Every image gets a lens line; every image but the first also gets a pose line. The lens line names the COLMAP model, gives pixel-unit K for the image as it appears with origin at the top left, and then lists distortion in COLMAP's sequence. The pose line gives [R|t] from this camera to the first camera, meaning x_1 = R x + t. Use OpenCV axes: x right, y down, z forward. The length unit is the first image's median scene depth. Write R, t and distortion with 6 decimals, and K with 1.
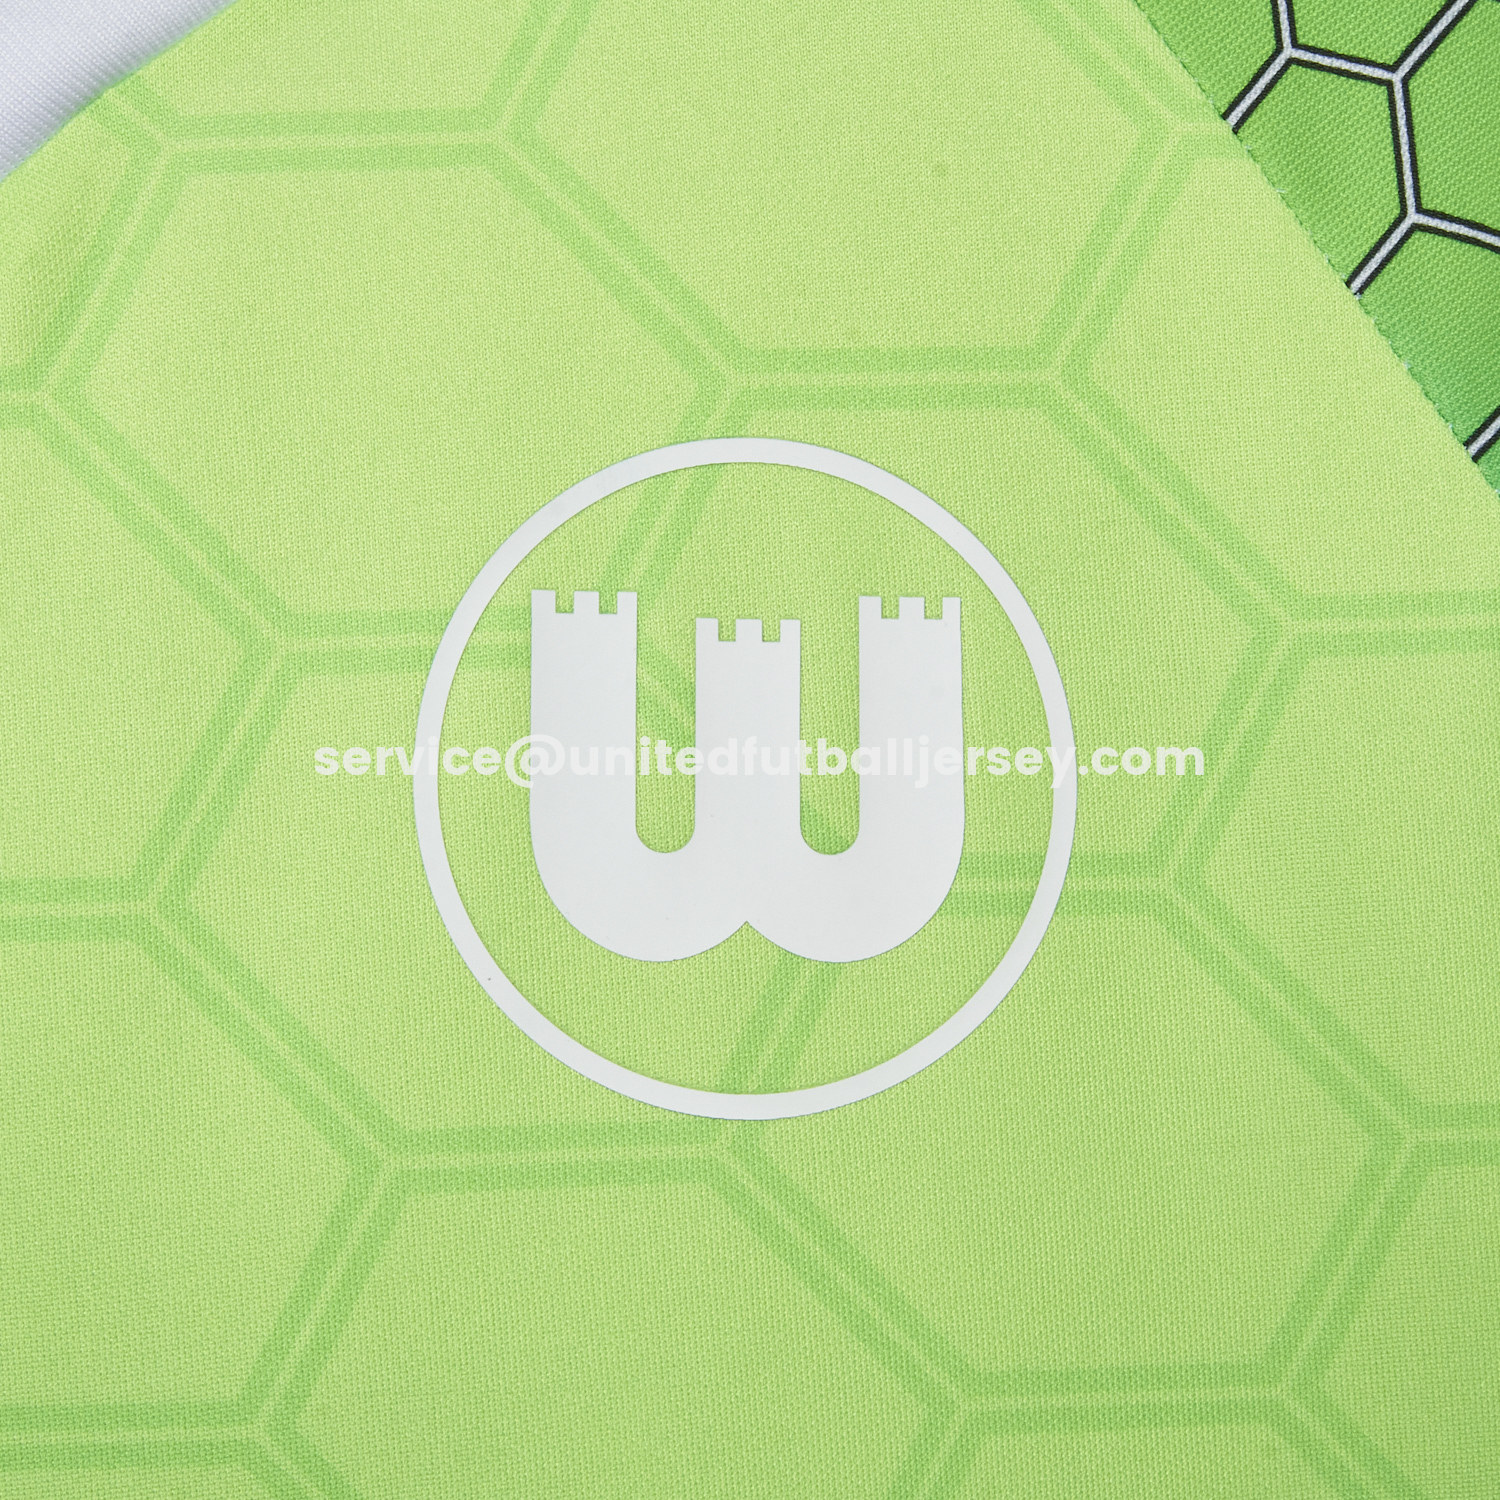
lens RADIAL K [[4261.2, 0, 750.0], [0, 4261.2, 750.0], [0, 0, 1]] dist [-0.023416, -0.608445]
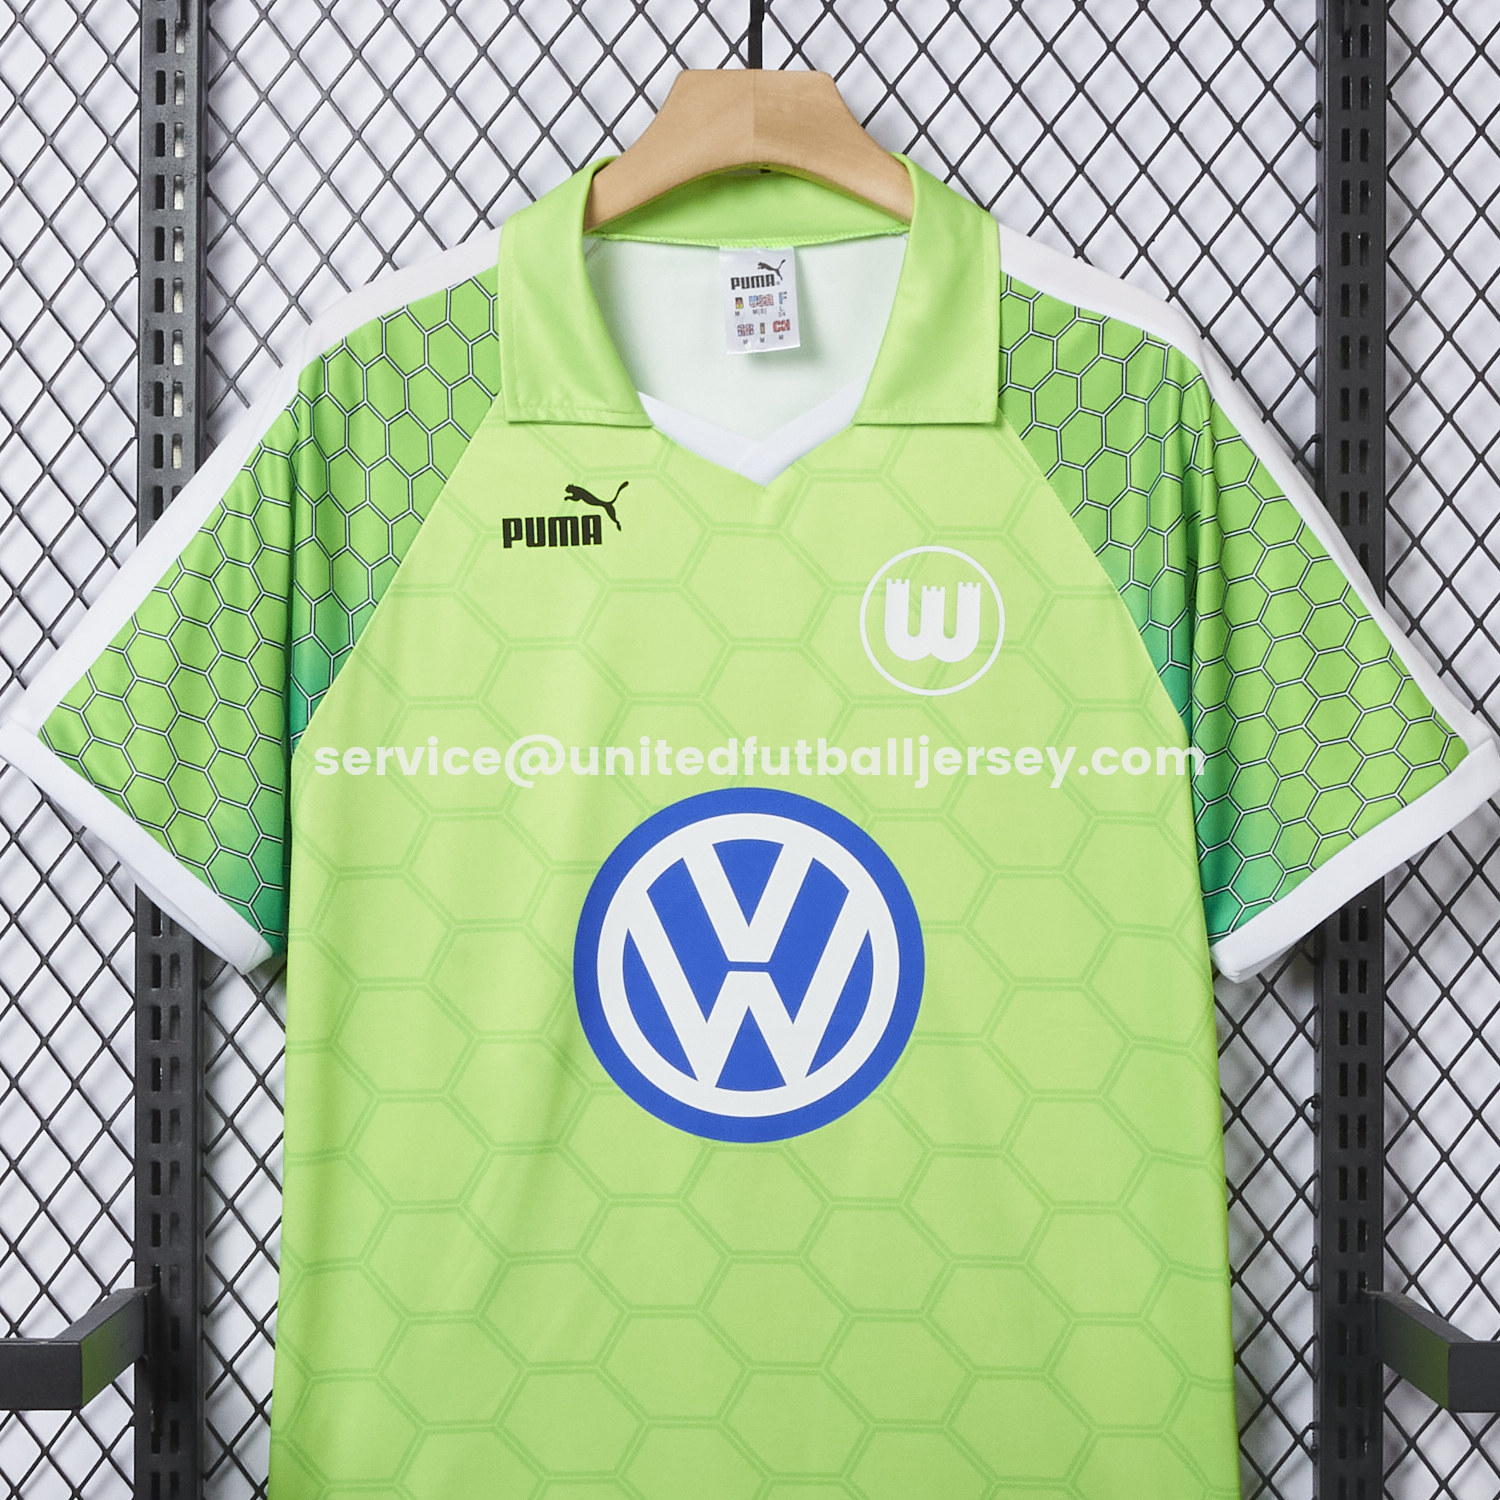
lens RADIAL K [[4261.2, 0, 750.0], [0, 4261.2, 750.0], [0, 0, 1]] dist [-0.023416, -0.608445]
pose [[0.997846, 0.039999, -0.051995, 0.046990], [-0.036836, 0.997493, 0.060430, -0.122645], [0.054282, -0.058384, 0.996817, -3.520654]]
